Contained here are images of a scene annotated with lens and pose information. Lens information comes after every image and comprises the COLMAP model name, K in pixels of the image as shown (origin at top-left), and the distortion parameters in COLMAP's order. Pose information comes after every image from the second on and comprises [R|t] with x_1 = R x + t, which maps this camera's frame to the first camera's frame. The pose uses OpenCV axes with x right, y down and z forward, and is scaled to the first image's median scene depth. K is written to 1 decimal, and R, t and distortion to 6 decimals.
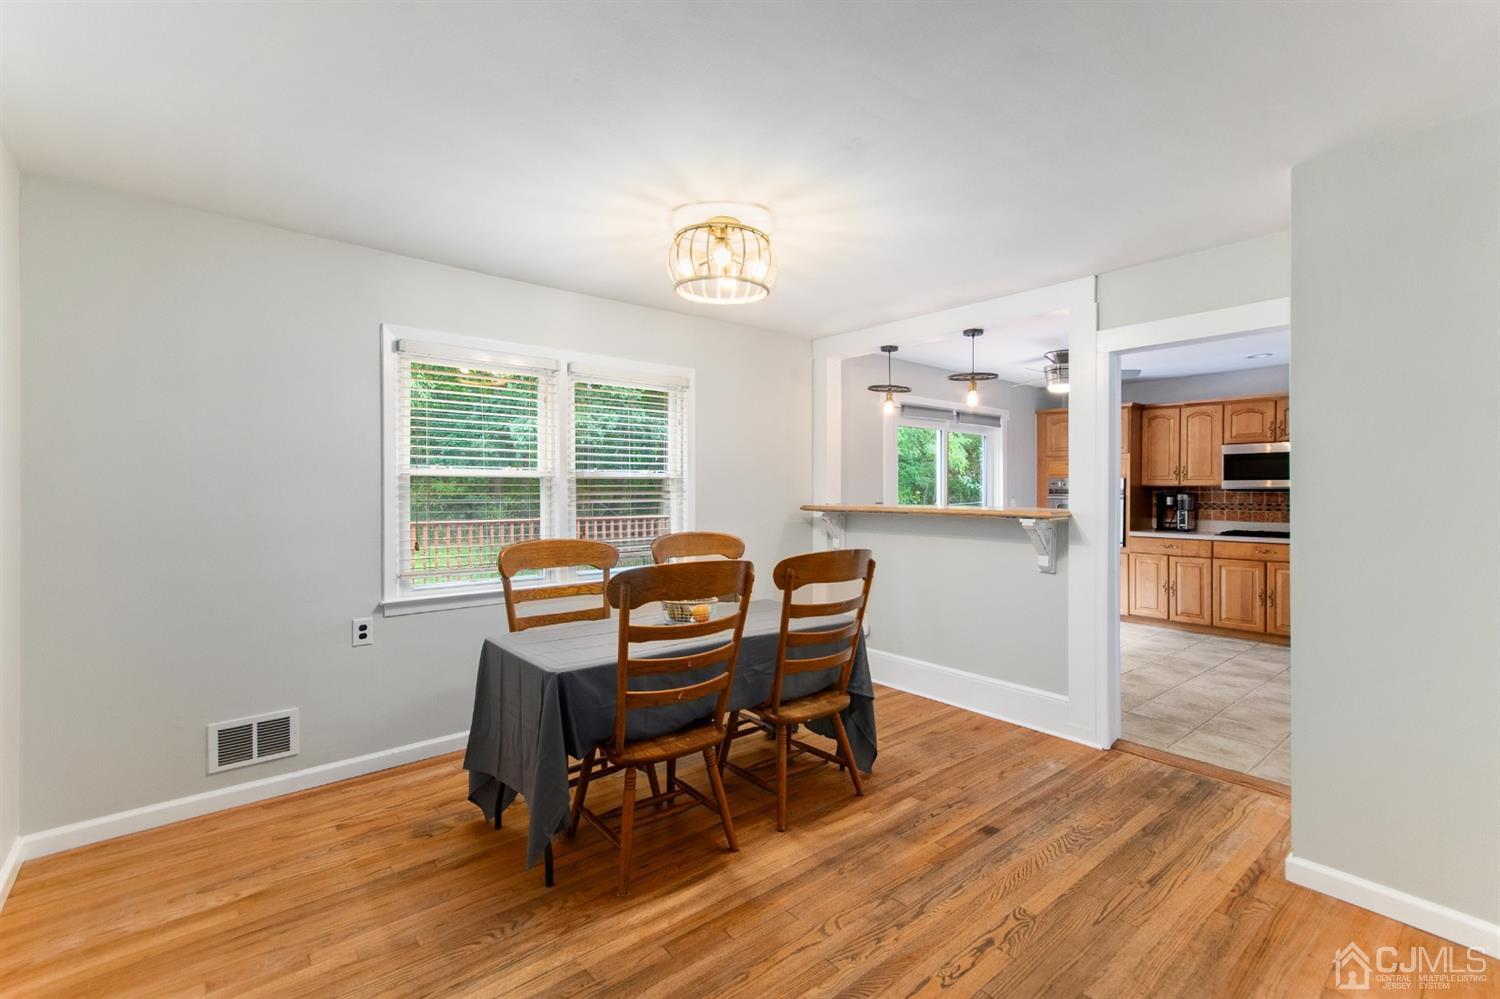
lens RADIAL K [[656.8, 0, 750.0], [0, 656.8, 499.5], [0, 0, 1]] dist [0.025579, 0.000041]
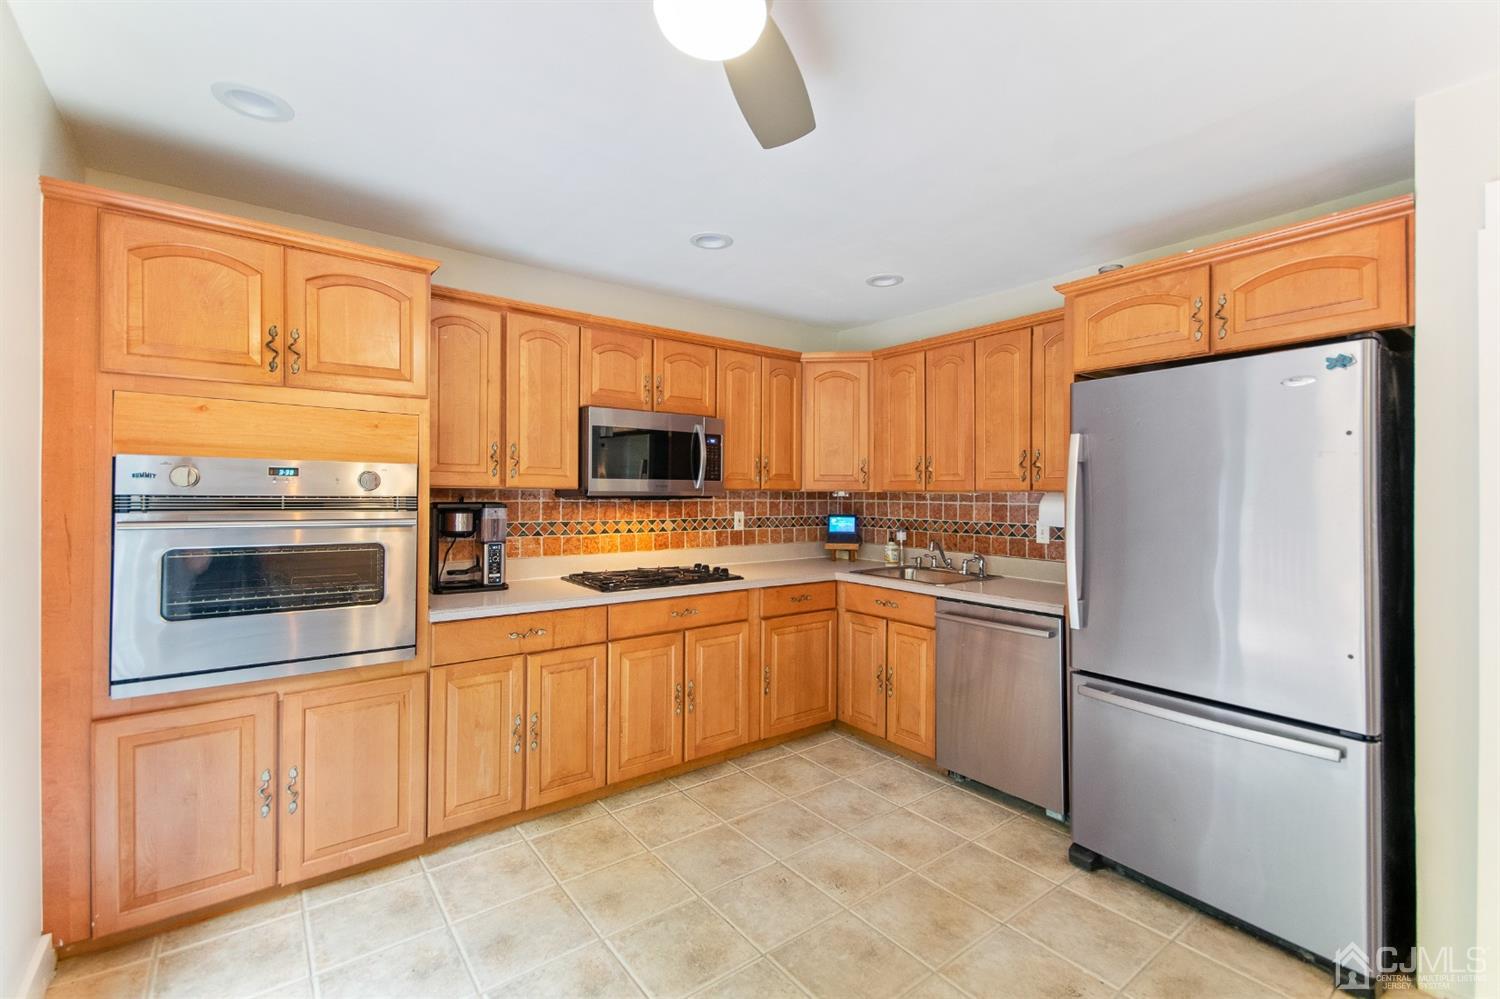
lens RADIAL K [[647.1, 0, 762.8], [0, 647.1, 496.0], [0, 0, 1]] dist [0.013982, -0.000080]
pose [[0.041998, -0.006878, 0.999094, 0.228078], [0.008702, 0.999941, 0.006518, -0.017104], [-0.999080, 0.008421, 0.042055, 0.827813]]
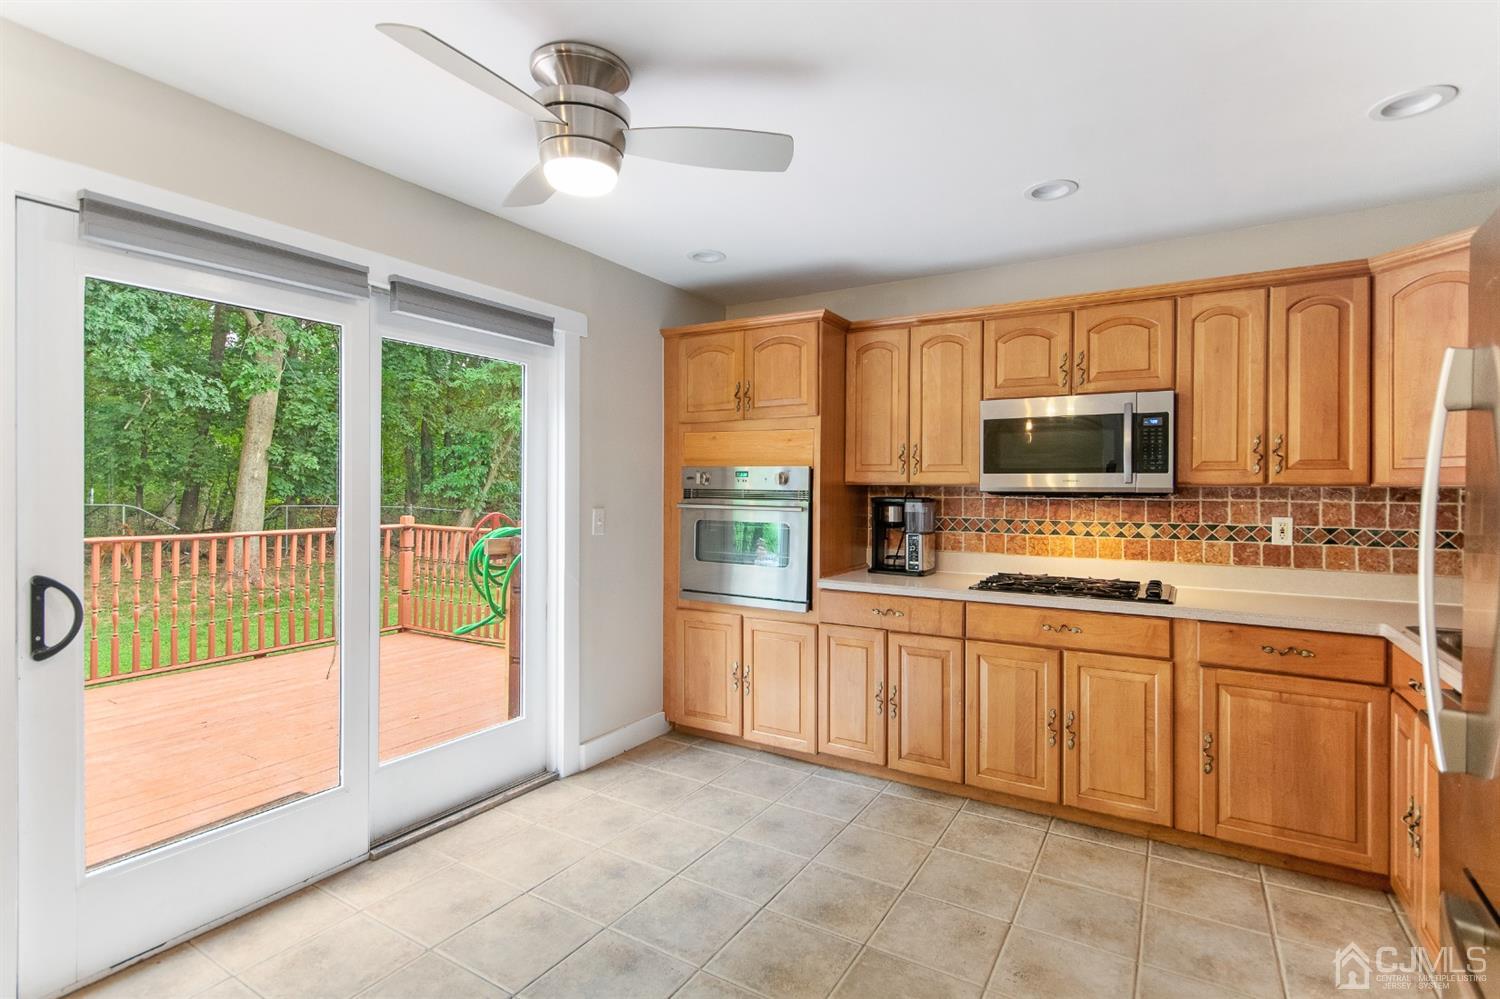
lens RADIAL K [[720.2, 0, 748.9], [0, 720.2, 493.3], [0, 0, 1]] dist [0.000887, 0.000179]
pose [[0.947553, 0.005922, 0.319543, 0.370179], [-0.002709, 0.999941, -0.010498, -0.008198], [-0.319586, 0.009082, 0.947514, 0.539842]]
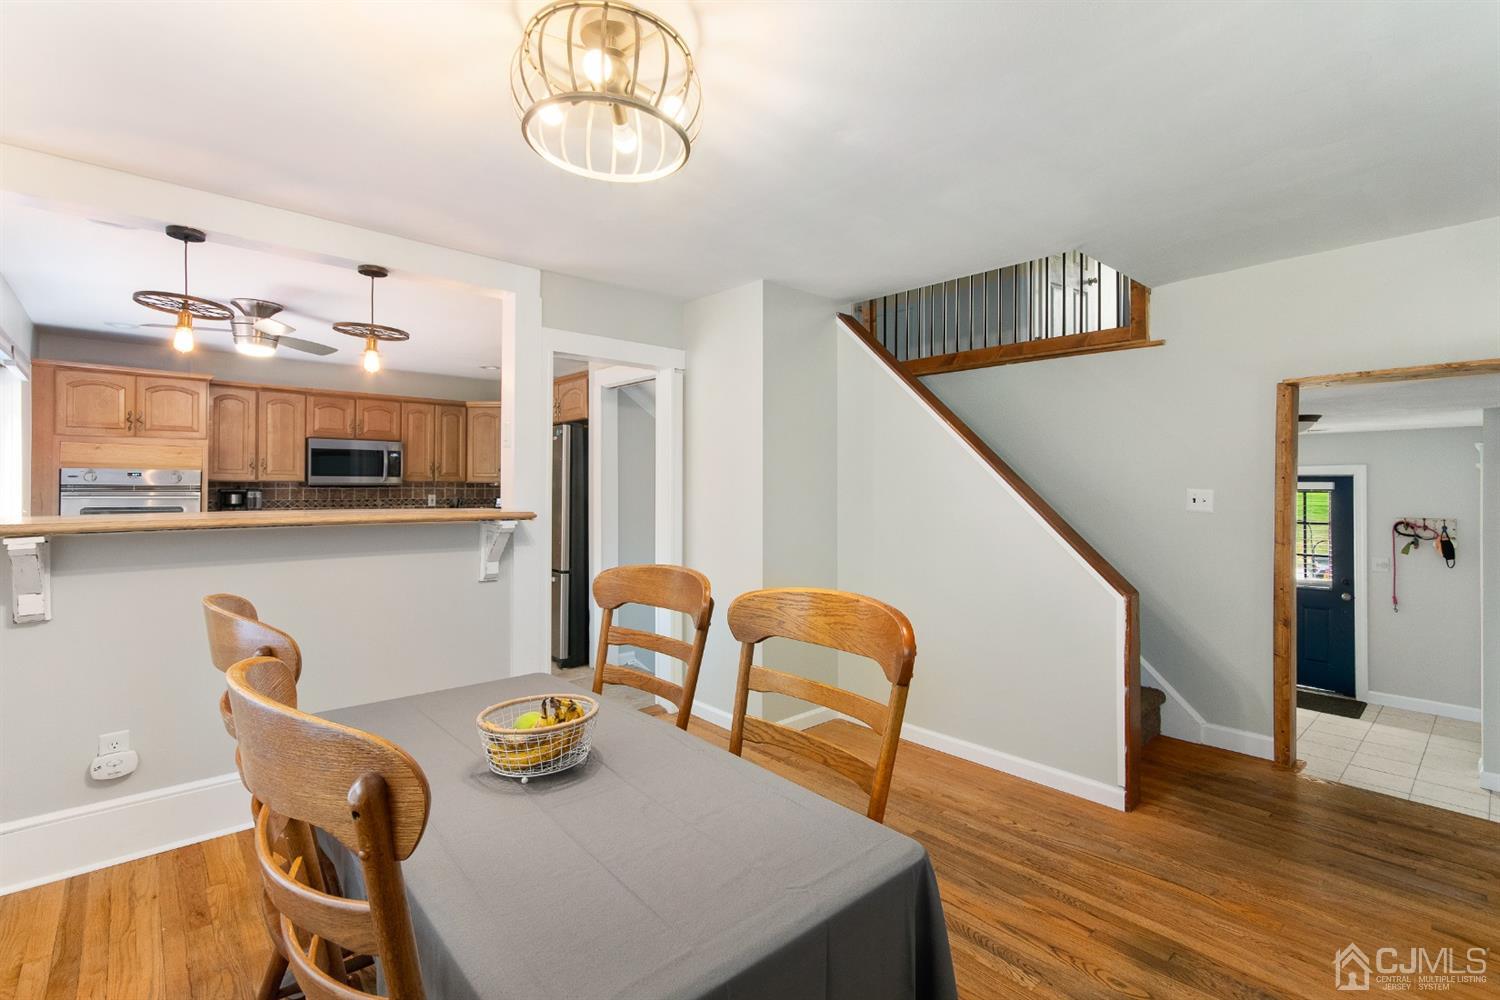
lens RADIAL K [[681.5, 0, 758.1], [0, 681.5, 479.5], [0, 0, 1]] dist [0.000439, -0.000548]
pose [[-0.045129, 0.006161, 0.998962, -0.270738], [0.010609, 0.999928, -0.005688, -0.011219], [-0.998925, 0.010341, -0.045191, 0.400042]]
